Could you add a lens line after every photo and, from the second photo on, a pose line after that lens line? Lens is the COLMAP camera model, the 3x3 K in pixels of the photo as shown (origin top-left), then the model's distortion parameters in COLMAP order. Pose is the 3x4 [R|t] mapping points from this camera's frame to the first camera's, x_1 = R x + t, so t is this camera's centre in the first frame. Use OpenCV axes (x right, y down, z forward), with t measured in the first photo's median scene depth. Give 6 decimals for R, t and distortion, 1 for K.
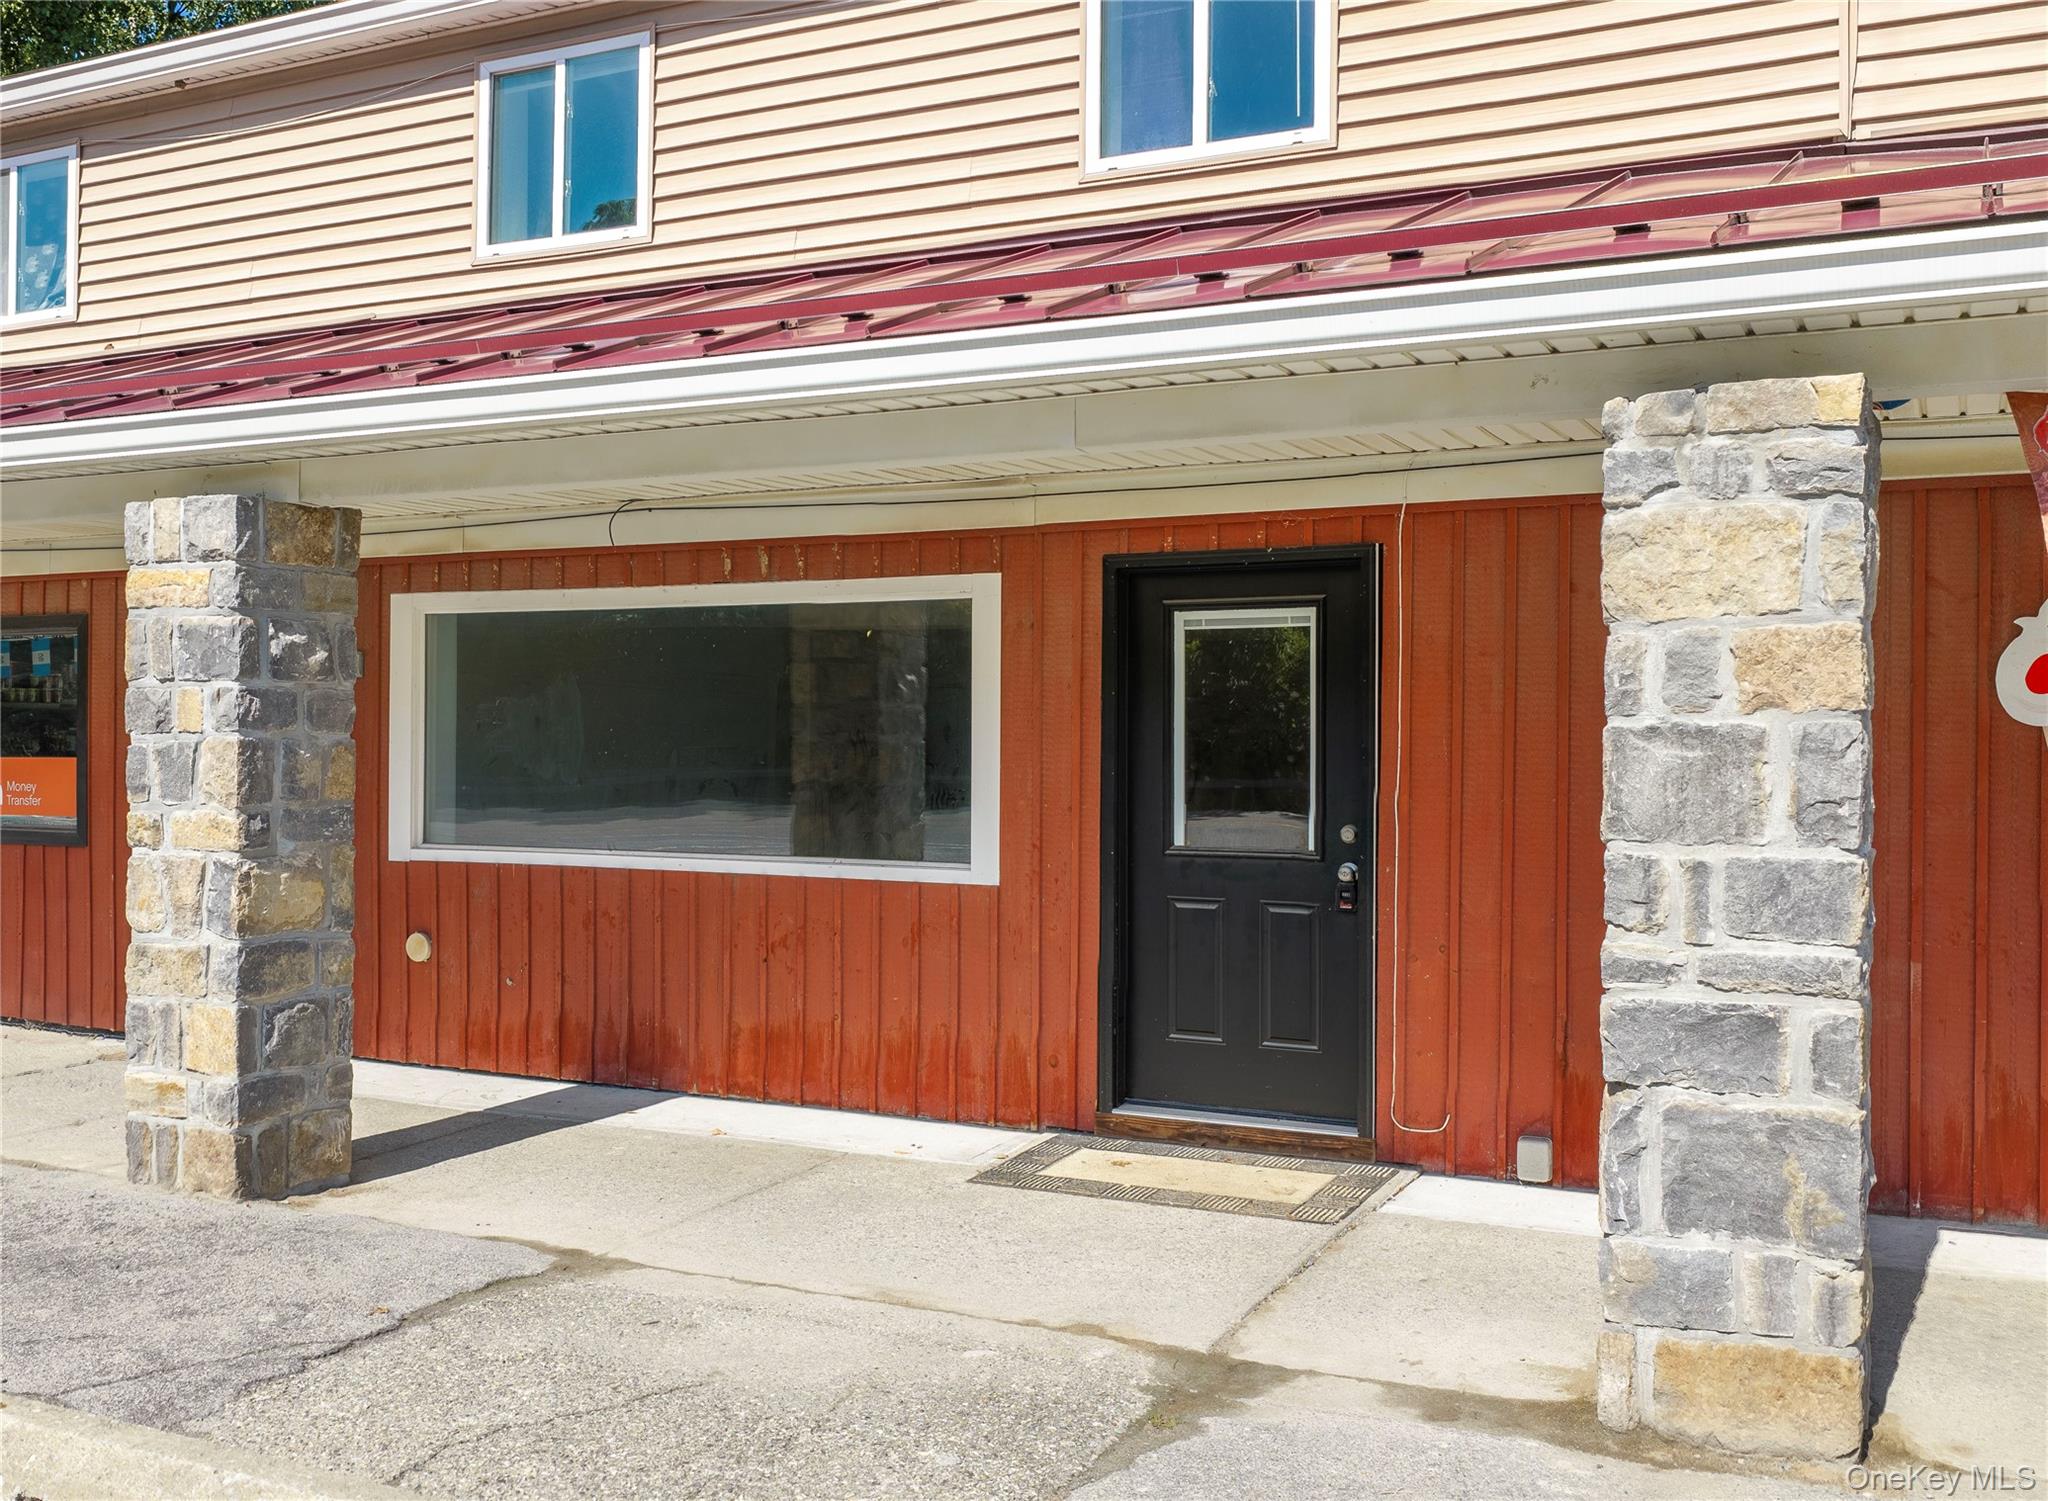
lens RADIAL K [[1762.2, 0, 1016.4], [0, 1762.2, 746.0], [0, 0, 1]] dist [0.016567, -0.017212]
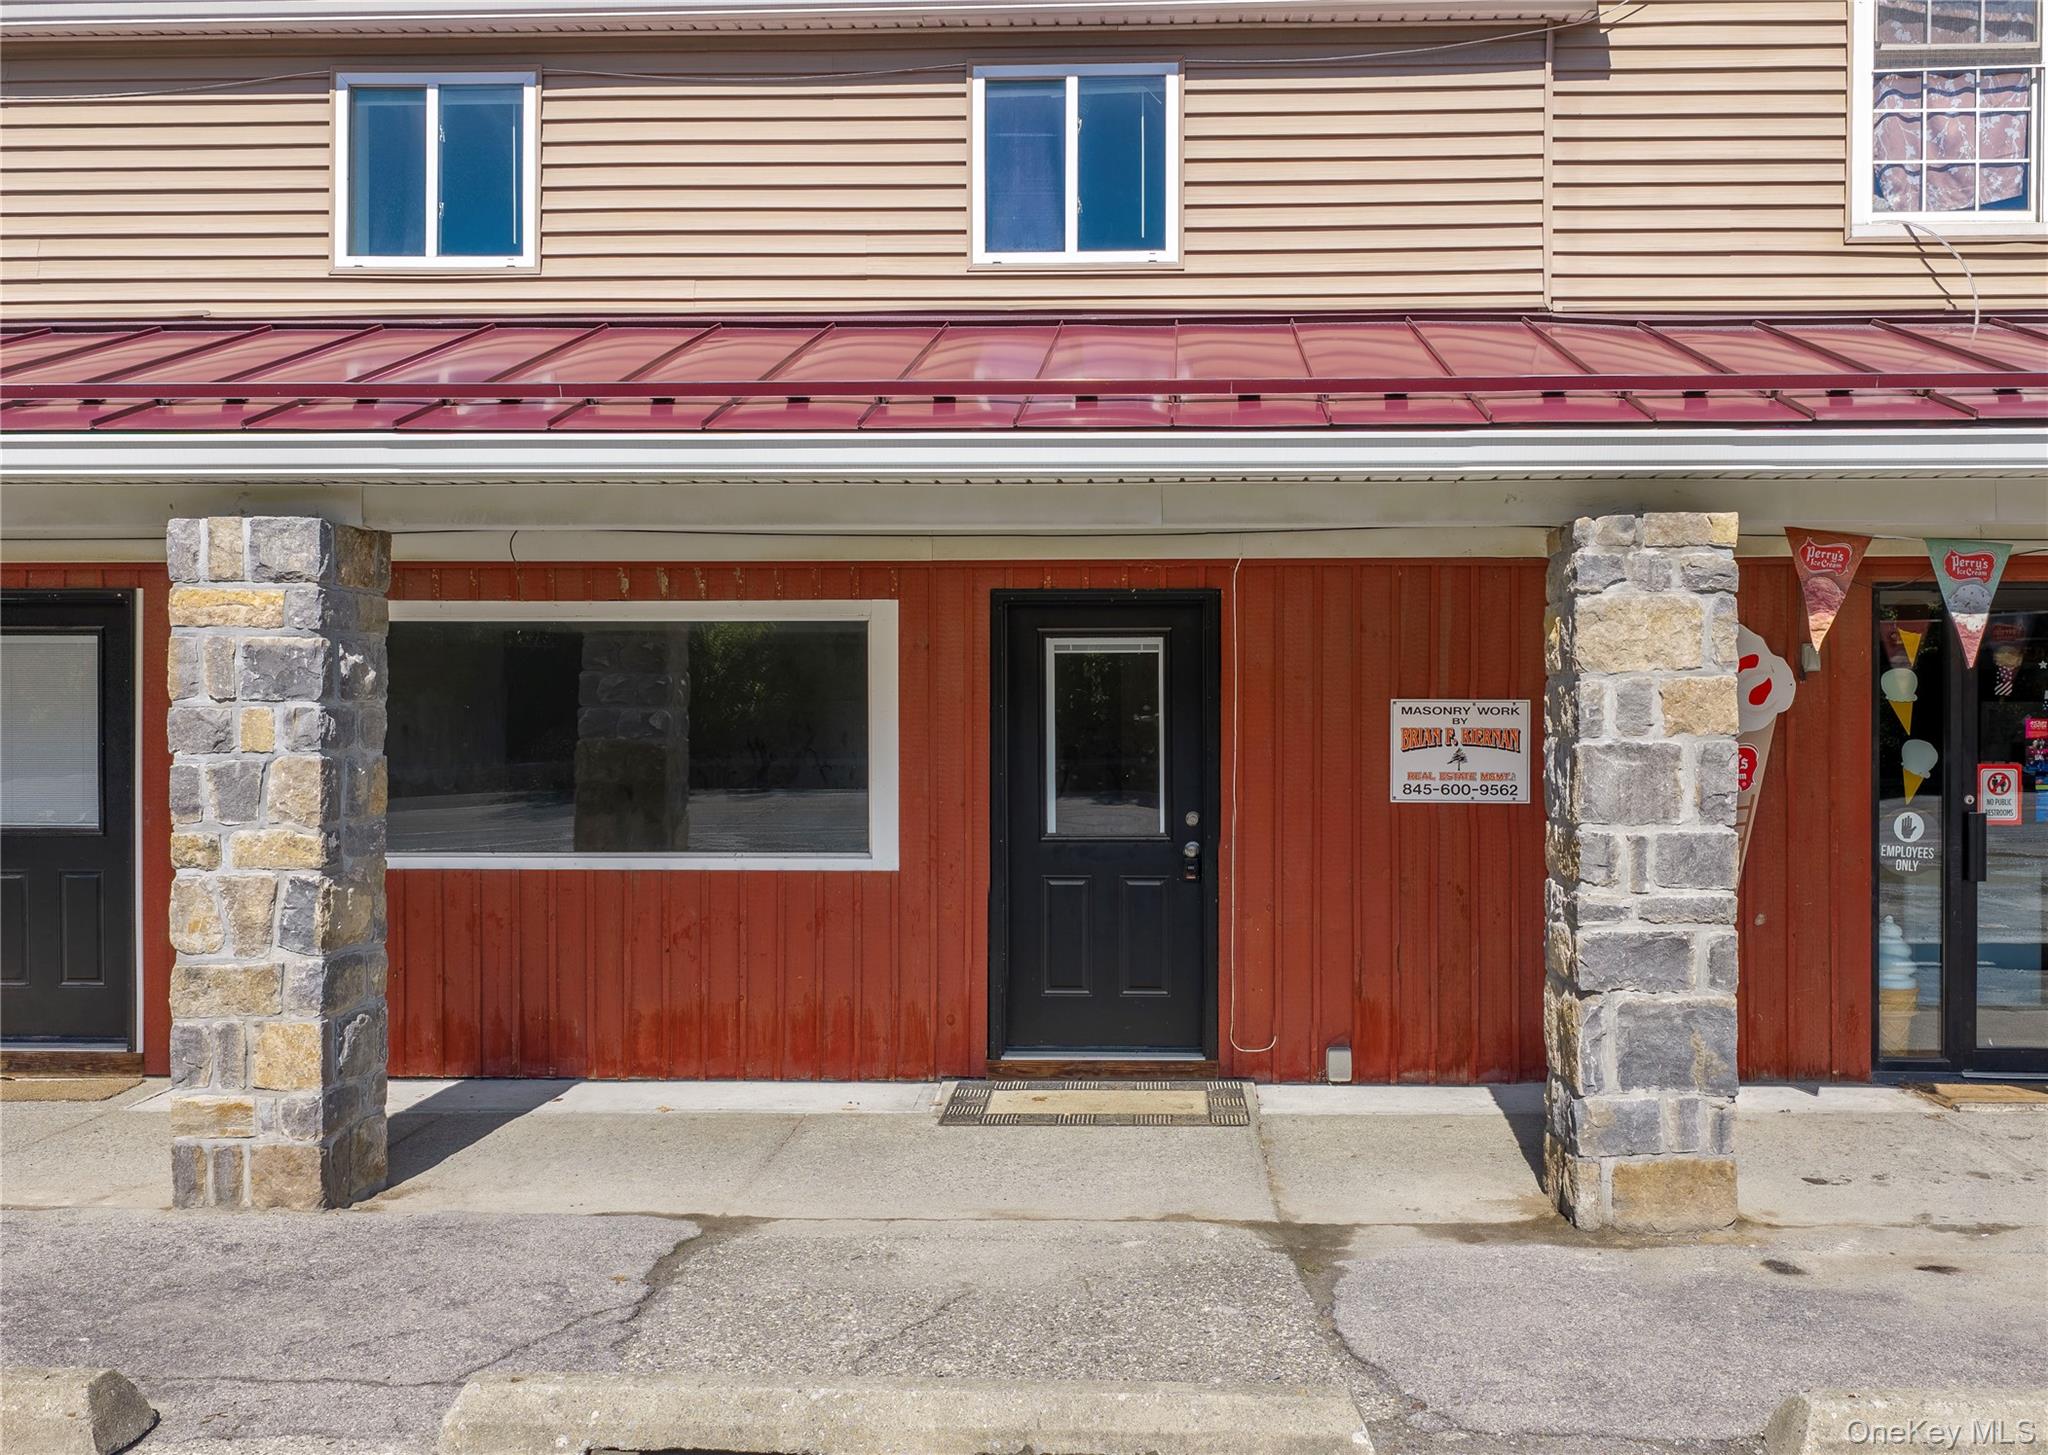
lens RADIAL K [[1711.6, 0, 1031.4], [0, 1711.6, 730.9], [0, 0, 1]] dist [0.025908, -0.035600]
pose [[0.912996, -0.006806, 0.407911, -0.456144], [0.004598, 0.999969, 0.006393, -0.023670], [-0.407942, -0.003961, 0.912999, -0.068443]]
